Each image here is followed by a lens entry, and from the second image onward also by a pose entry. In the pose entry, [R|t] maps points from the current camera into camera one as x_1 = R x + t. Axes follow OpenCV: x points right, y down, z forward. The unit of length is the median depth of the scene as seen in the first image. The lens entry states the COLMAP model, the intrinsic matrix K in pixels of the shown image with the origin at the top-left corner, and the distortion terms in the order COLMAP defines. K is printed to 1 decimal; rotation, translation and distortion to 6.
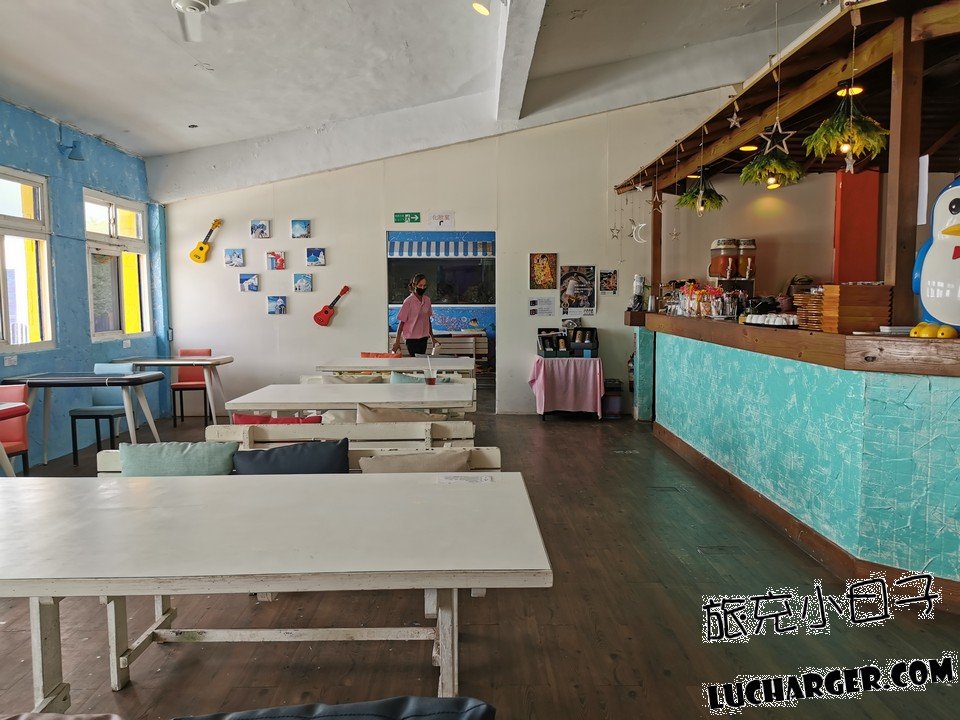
lens RADIAL K [[757.9, 0, 477.8], [0, 757.9, 368.4], [0, 0, 1]] dist [0.017749, -0.060026]
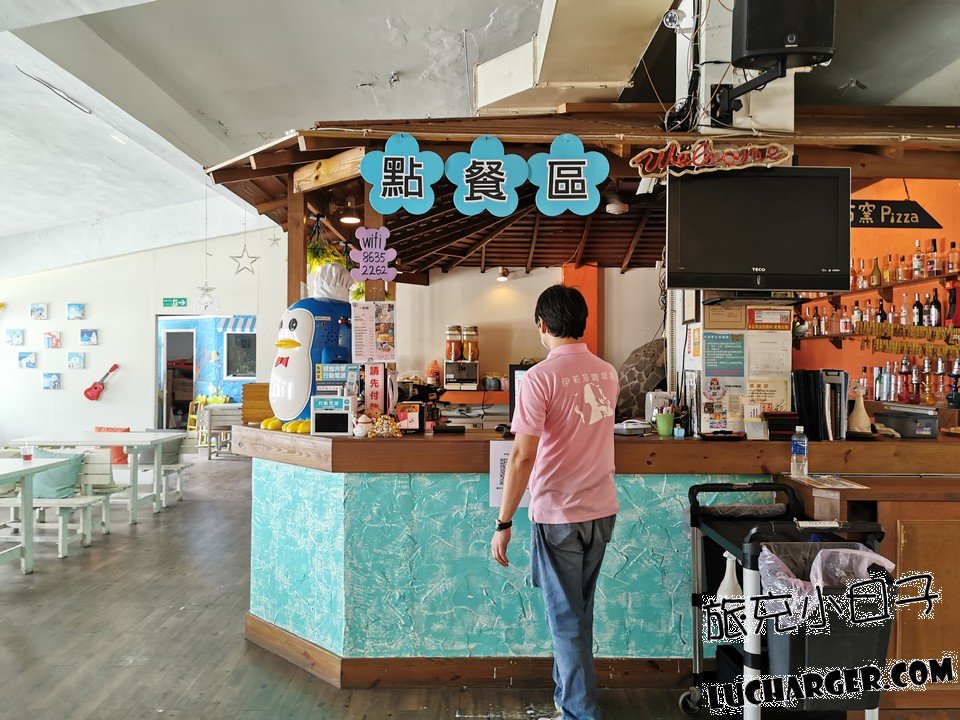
lens RADIAL K [[757.9, 0, 482.2], [0, 757.9, 354.3], [0, 0, 1]] dist [0.017749, -0.060026]
pose [[0.999544, 0.008867, 0.028860, 0.318654], [-0.005795, 0.994474, -0.104826, -0.011941], [-0.029630, 0.104611, 0.994072, -0.093701]]
